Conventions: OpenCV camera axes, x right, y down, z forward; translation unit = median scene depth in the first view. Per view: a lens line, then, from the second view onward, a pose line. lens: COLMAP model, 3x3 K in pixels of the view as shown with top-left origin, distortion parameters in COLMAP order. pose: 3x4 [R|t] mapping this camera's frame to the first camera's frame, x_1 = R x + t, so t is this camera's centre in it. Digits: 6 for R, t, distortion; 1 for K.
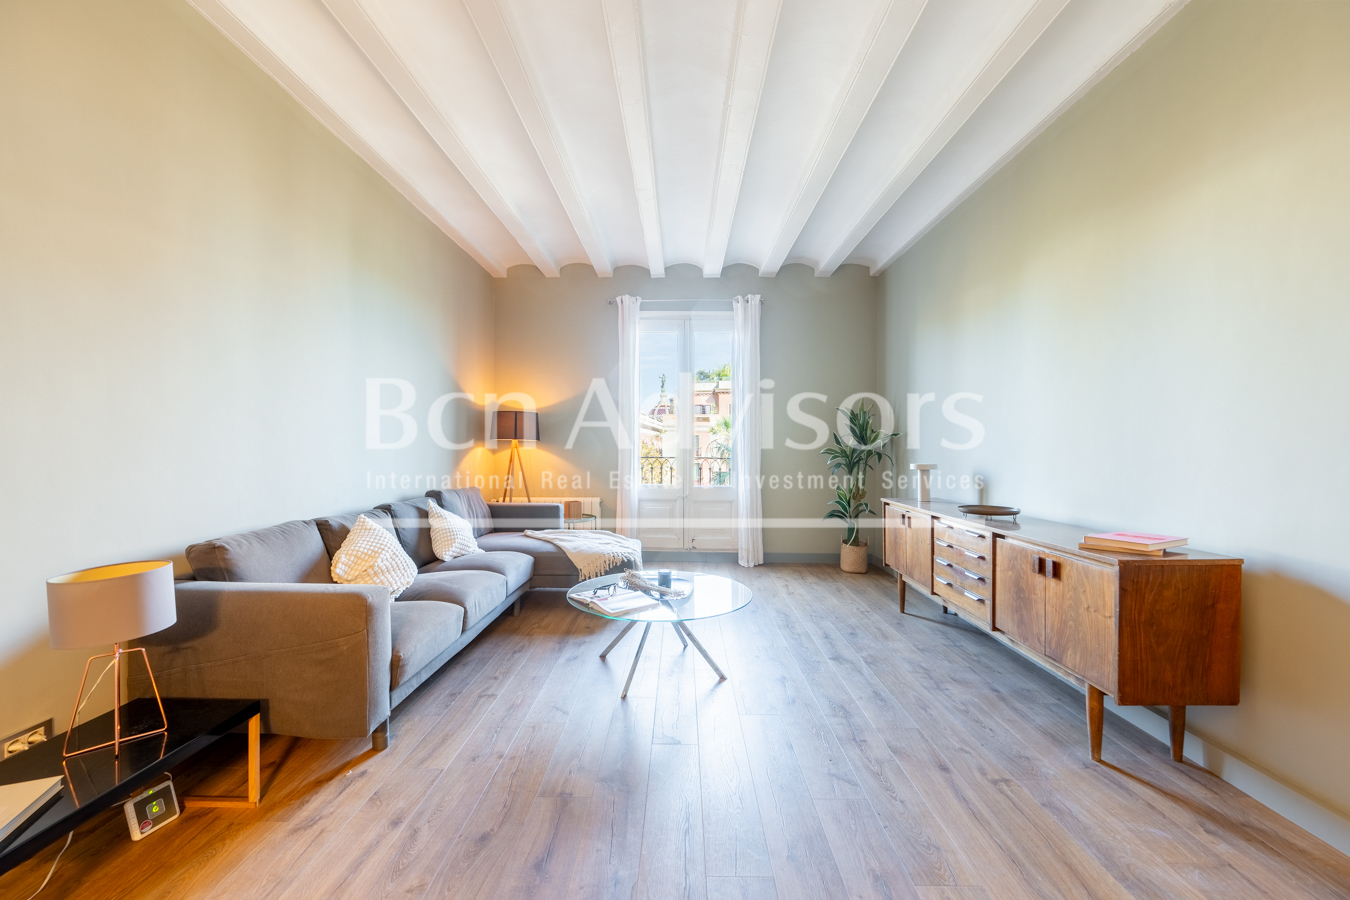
lens RADIAL K [[530.2, 0, 666.9], [0, 530.2, 449.4], [0, 0, 1]] dist [0.000267, -0.000112]
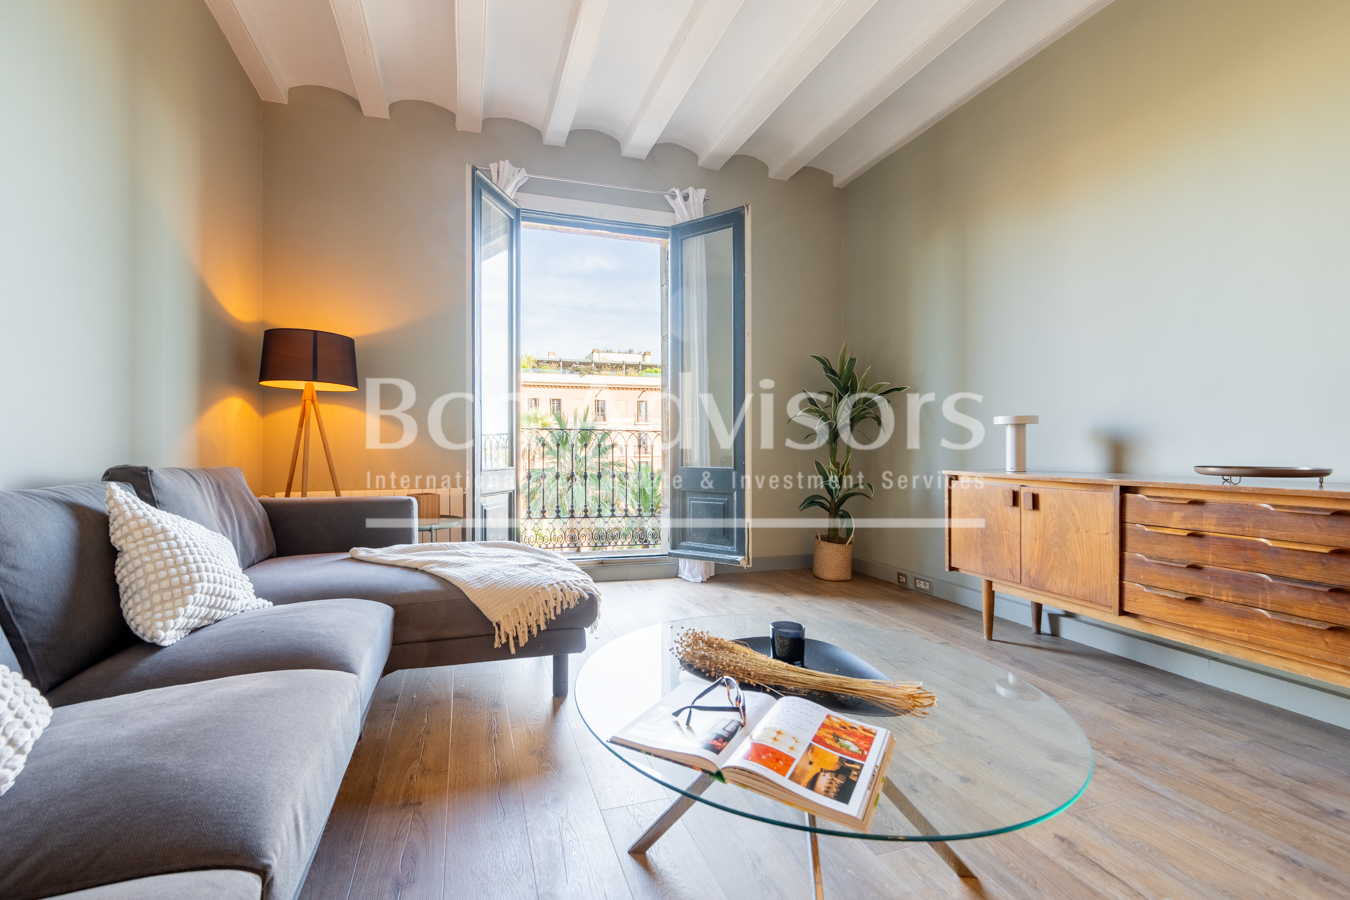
lens RADIAL K [[552.9, 0, 624.4], [0, 552.9, 450.6], [0, 0, 1]] dist [-0.000176, 0.000290]
pose [[0.953137, -0.003945, 0.302515, -0.206365], [0.003313, 0.999991, 0.002604, 0.067776], [-0.302522, -0.001480, 0.953141, 0.484711]]
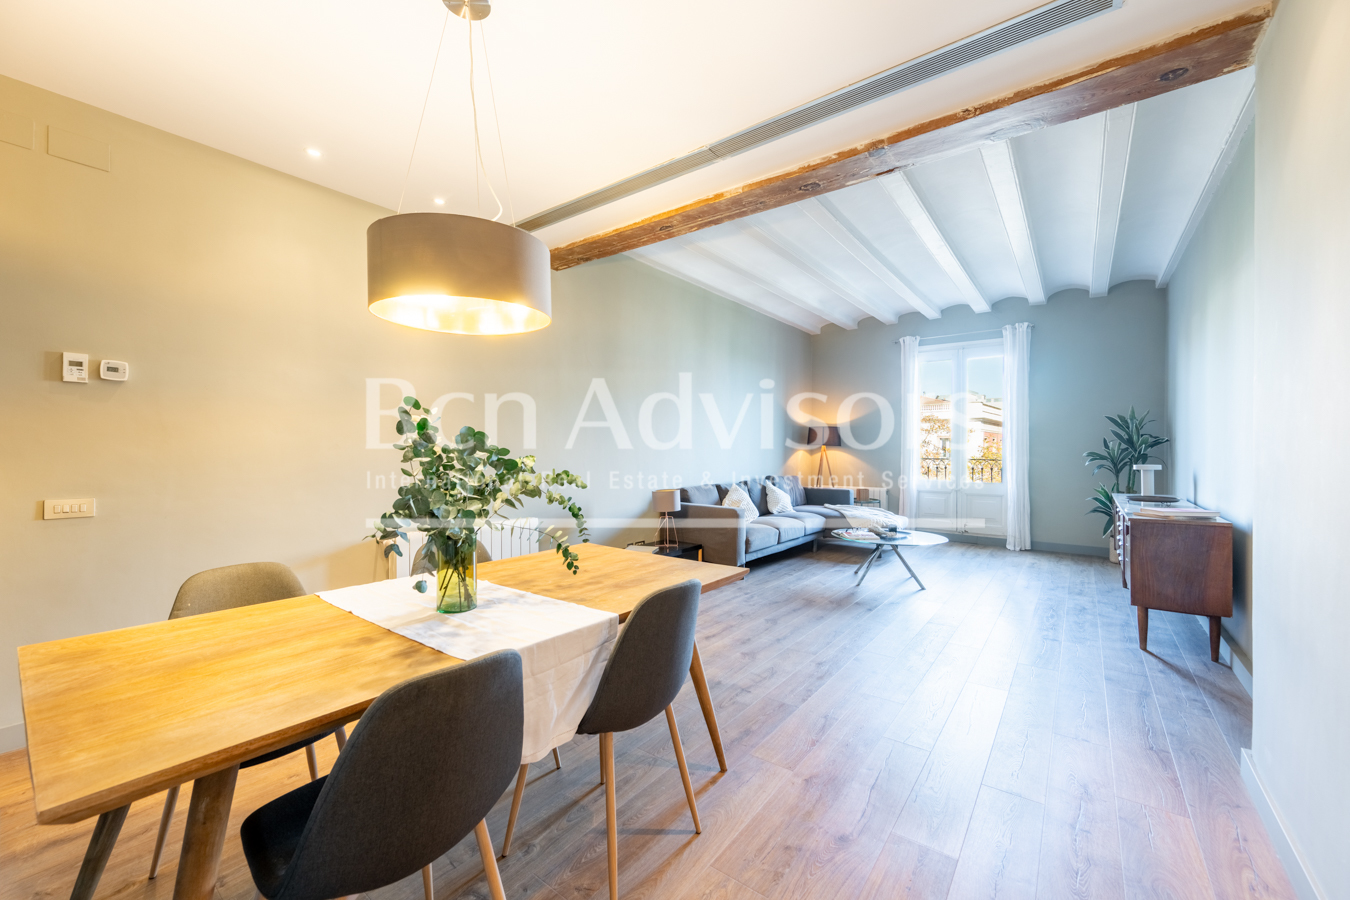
lens RADIAL K [[530.2, 0, 666.9], [0, 530.2, 449.4], [0, 0, 1]] dist [0.000267, -0.000112]
pose [[0.802004, -0.000367, -0.597319, 0.336459], [-0.003021, 0.999985, -0.004670, 0.001080], [0.597311, 0.005549, 0.801990, -0.610383]]
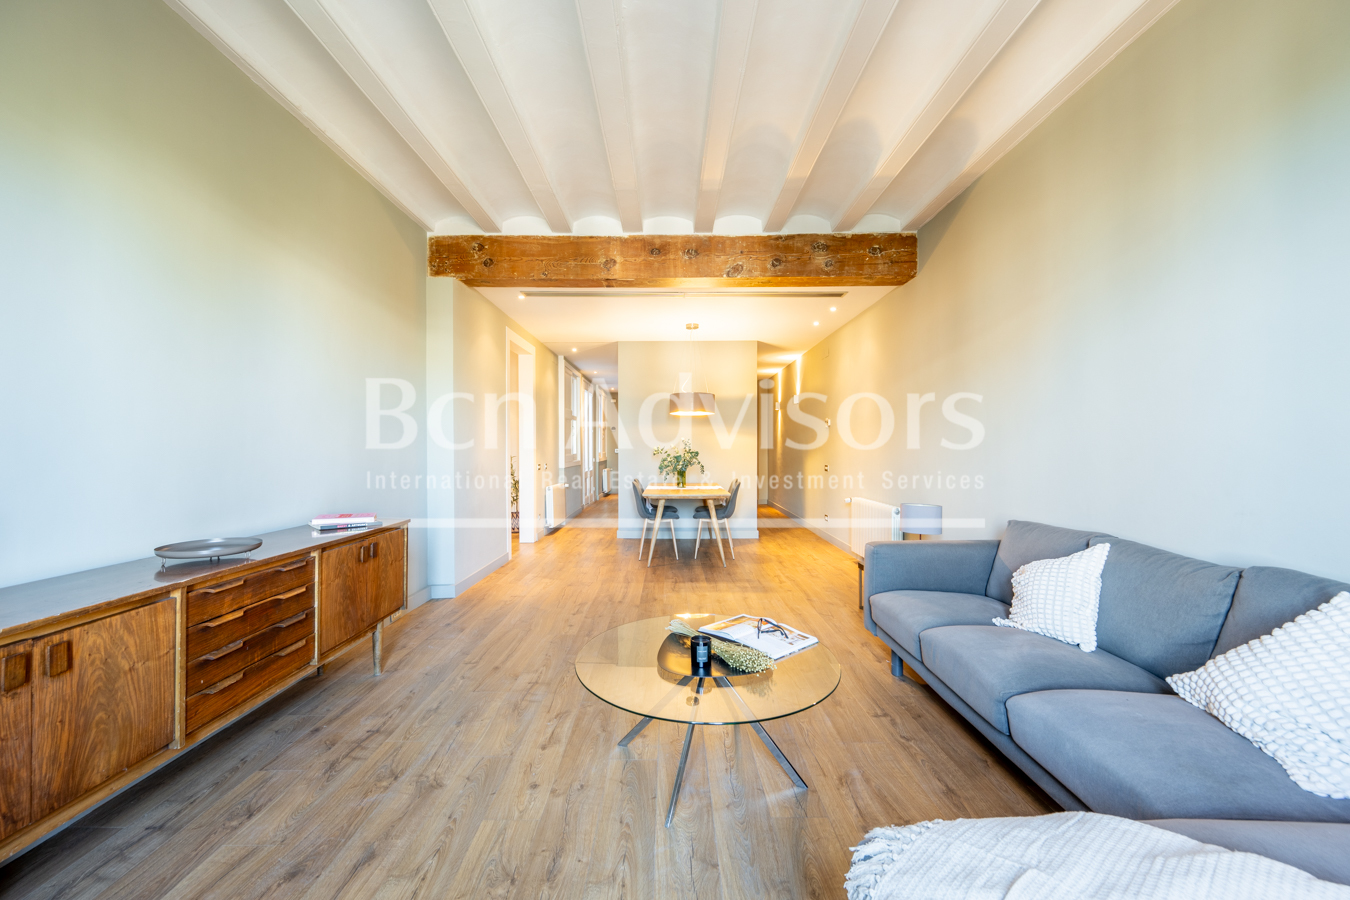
lens RADIAL K [[549.3, 0, 672.1], [0, 549.3, 442.2], [0, 0, 1]] dist [-0.000257, 0.000142]
pose [[-0.999489, -0.000213, -0.031958, 0.042754], [-0.000078, 0.999991, -0.004245, -0.011440], [0.031958, -0.004240, -0.999480, 1.329065]]
